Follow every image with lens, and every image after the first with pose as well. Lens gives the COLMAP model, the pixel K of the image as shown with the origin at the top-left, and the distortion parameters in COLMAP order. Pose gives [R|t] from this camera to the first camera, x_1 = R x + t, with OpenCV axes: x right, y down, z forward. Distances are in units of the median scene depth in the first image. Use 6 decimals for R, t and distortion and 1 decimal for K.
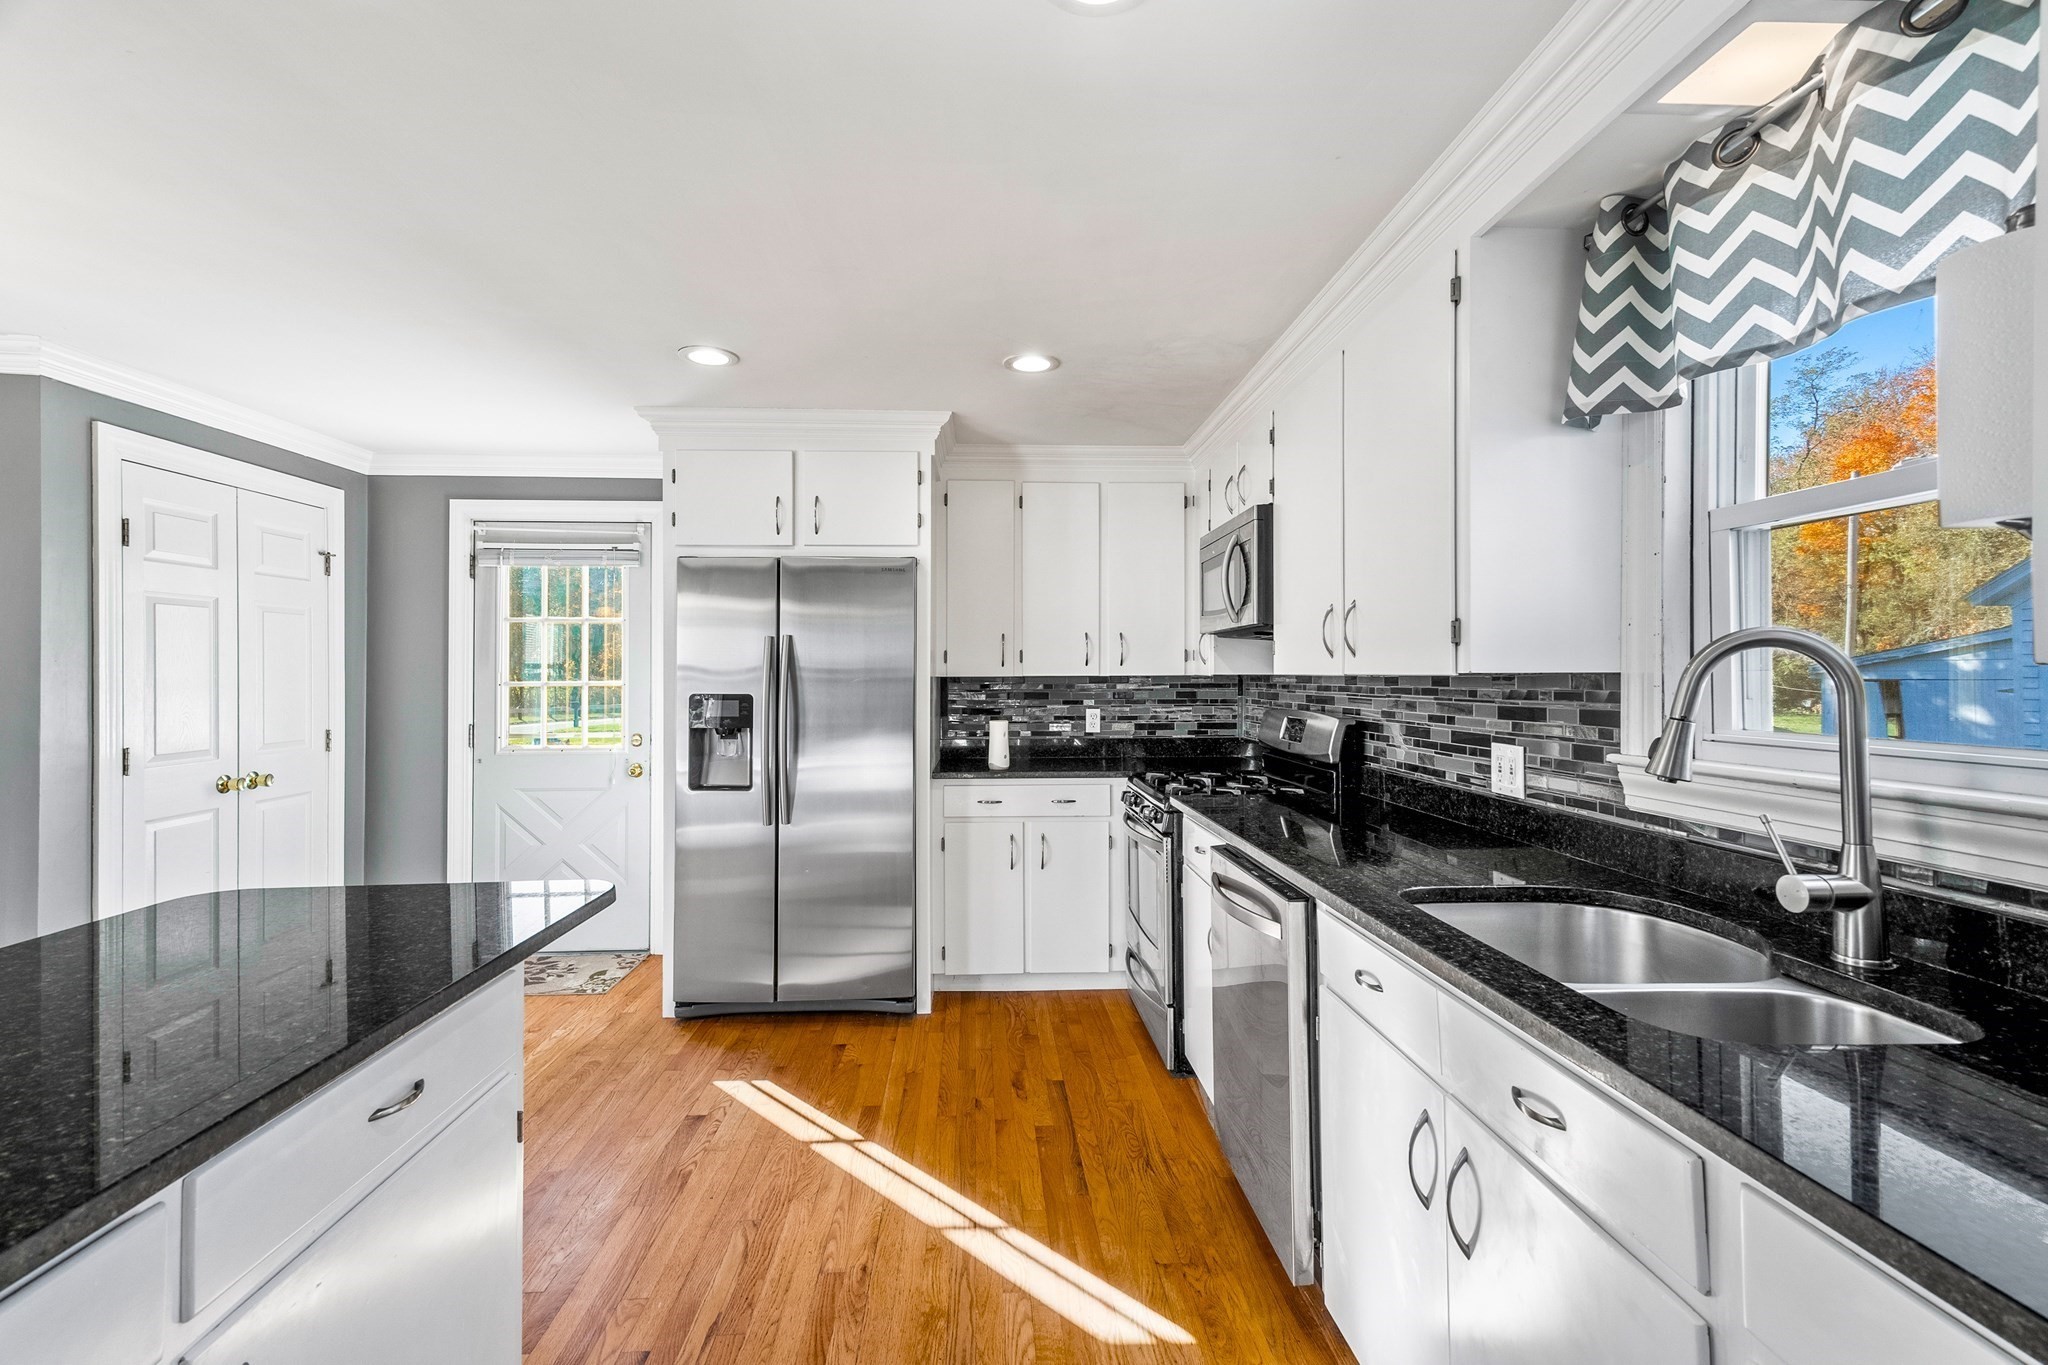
lens RADIAL K [[922.5, 0, 1029.7], [0, 922.5, 678.6], [0, 0, 1]] dist [0.024675, 0.002197]
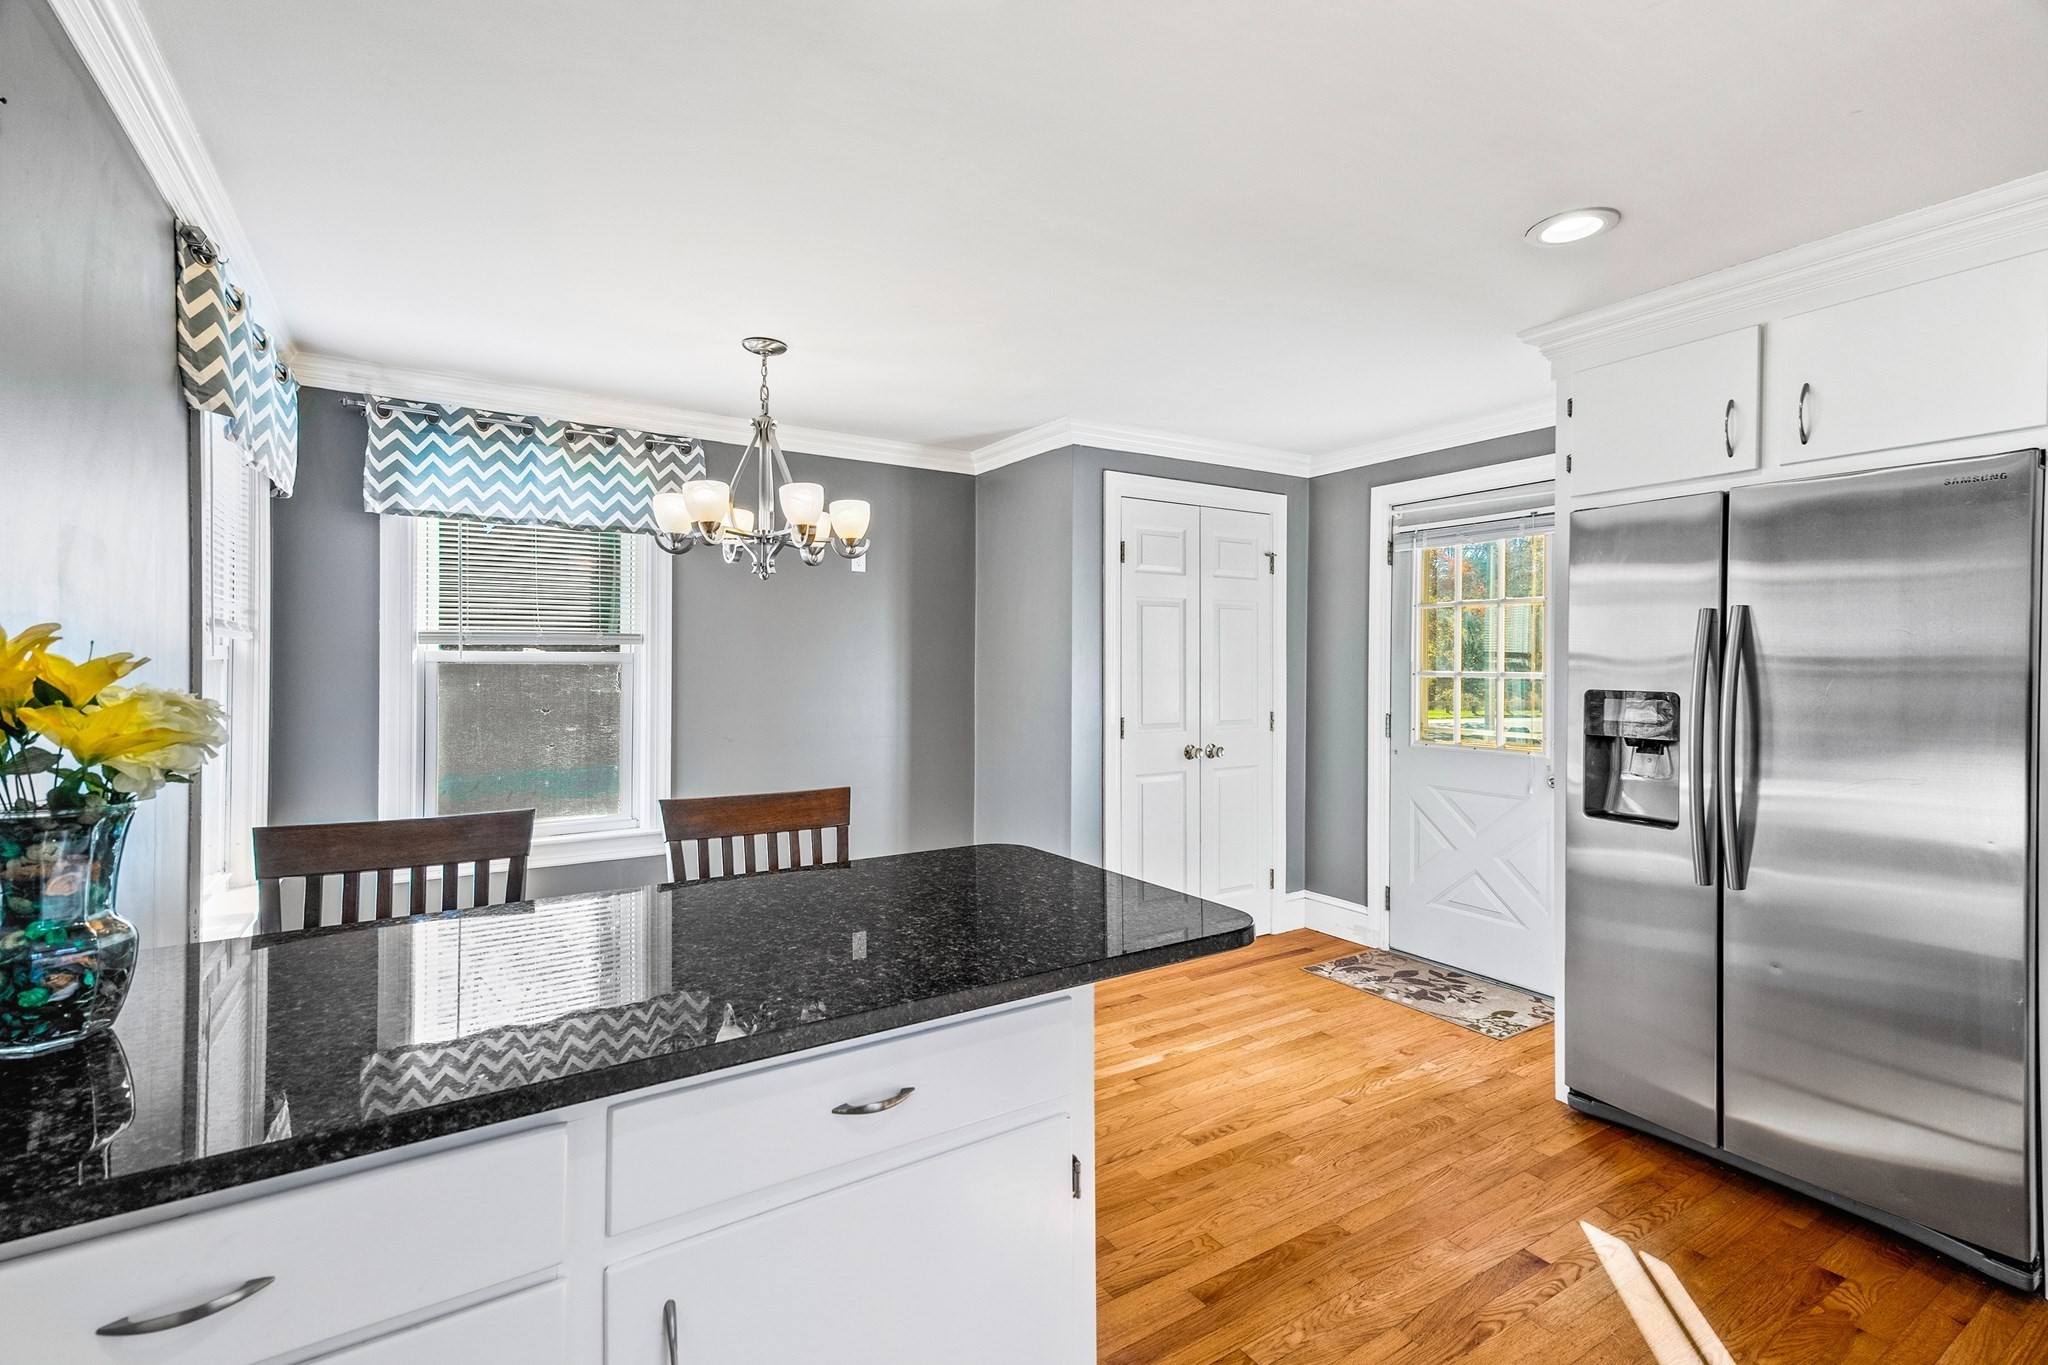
lens RADIAL K [[922.5, 0, 1016.4], [0, 922.5, 667.4], [0, 0, 1]] dist [0.024675, 0.002197]
pose [[0.488739, 0.009623, -0.872377, 0.073588], [-0.011594, 0.999923, 0.004535, 0.000246], [0.872353, 0.007898, 0.488813, 0.219791]]
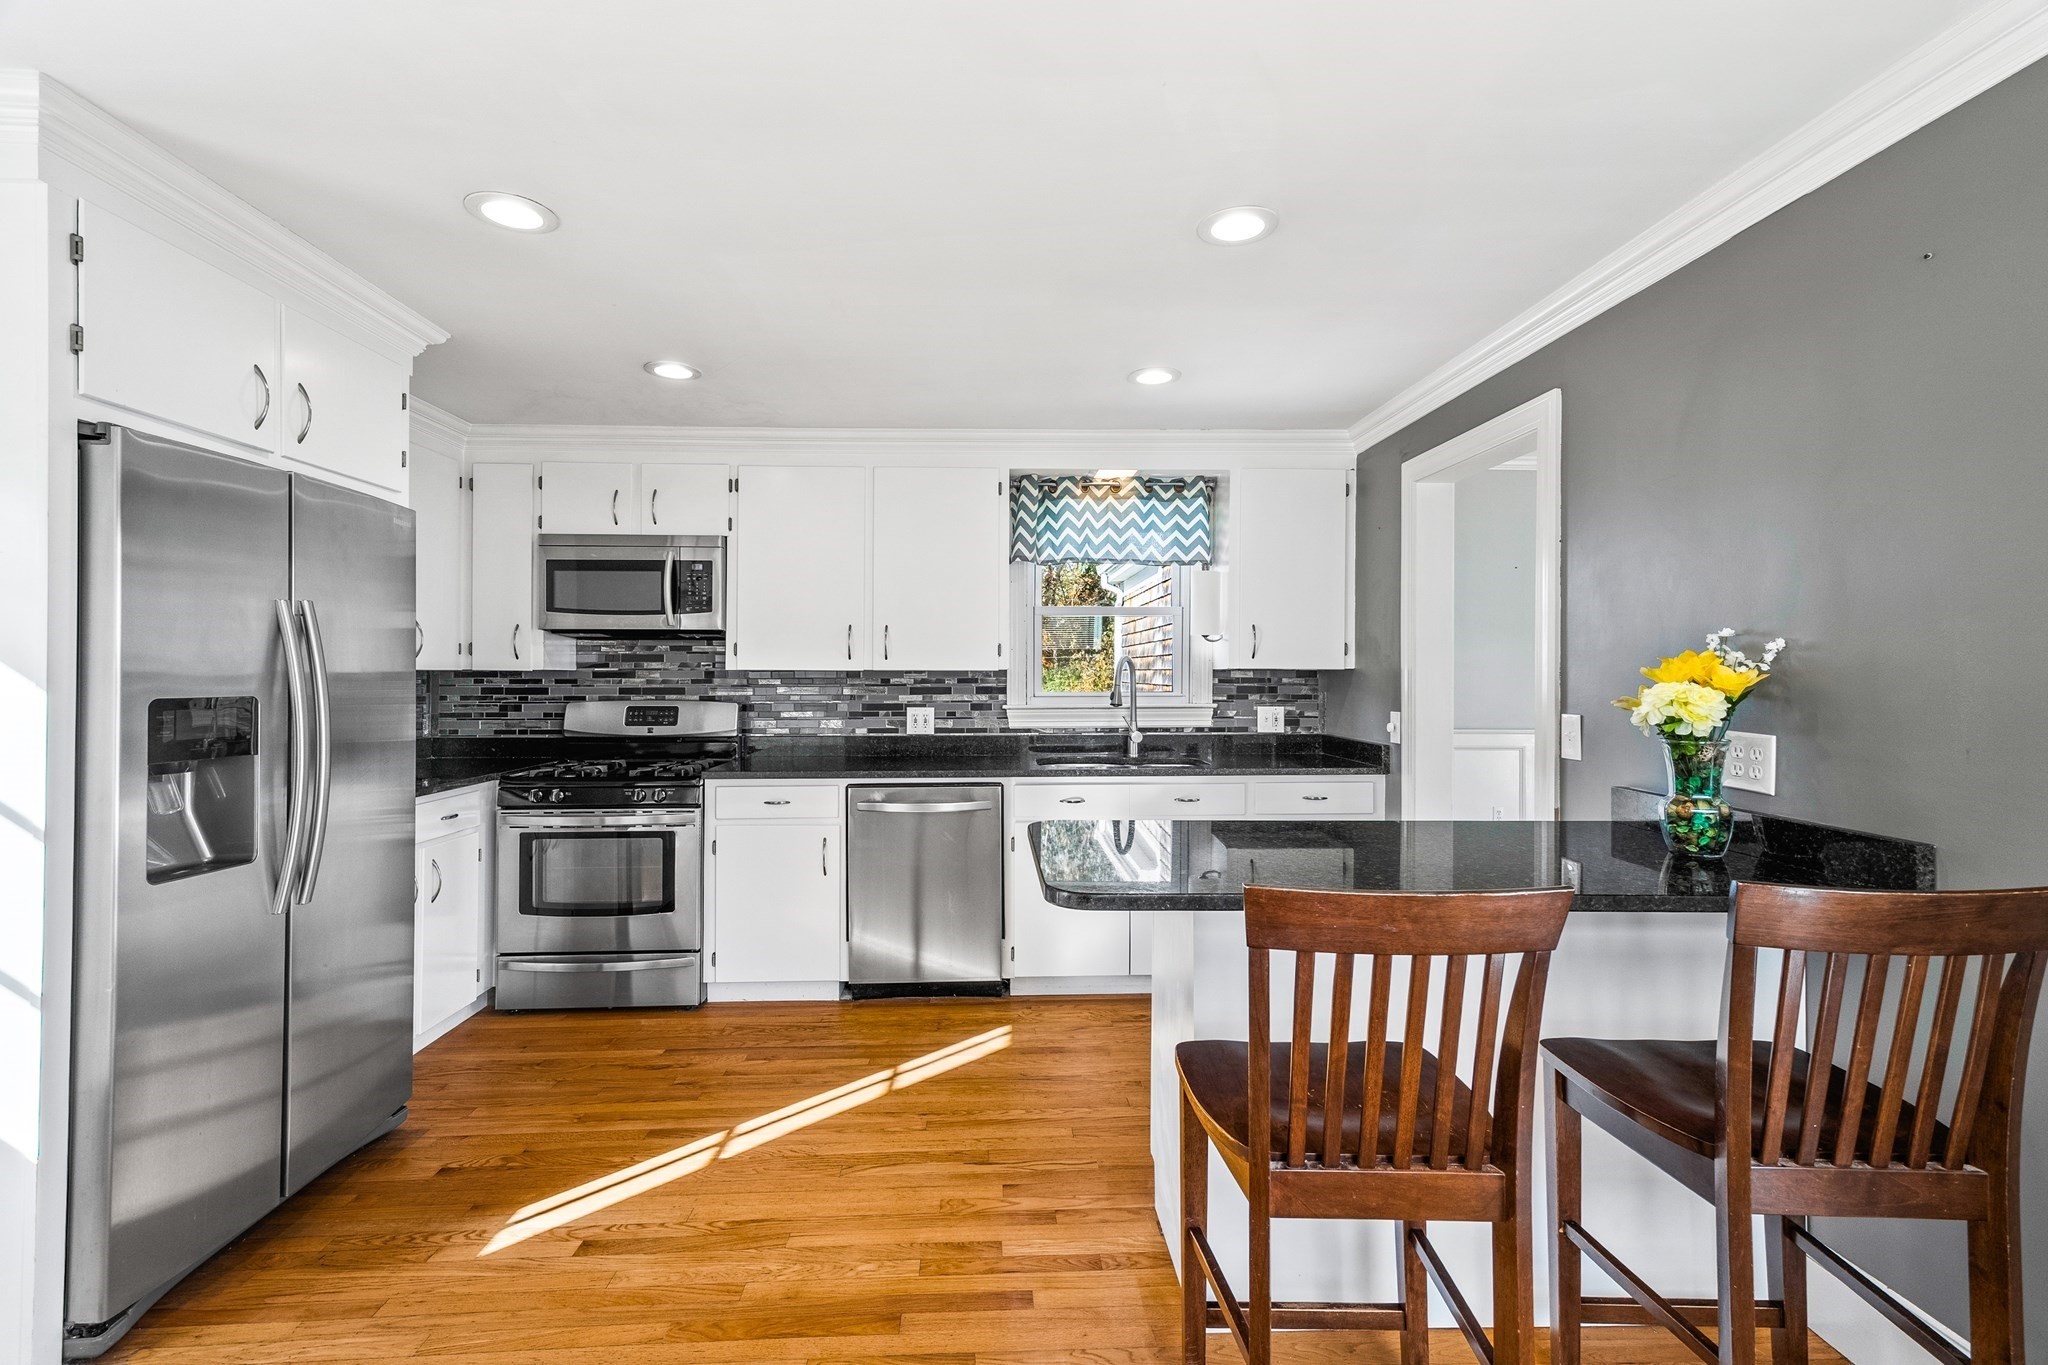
lens RADIAL K [[922.5, 0, 1013.4], [0, 922.5, 664.7], [0, 0, 1]] dist [0.024675, 0.002197]
pose [[0.029709, 0.008706, 0.999521, -0.921055], [0.007718, 0.999930, -0.008939, 0.000938], [-0.999529, 0.007980, 0.029640, 0.509454]]
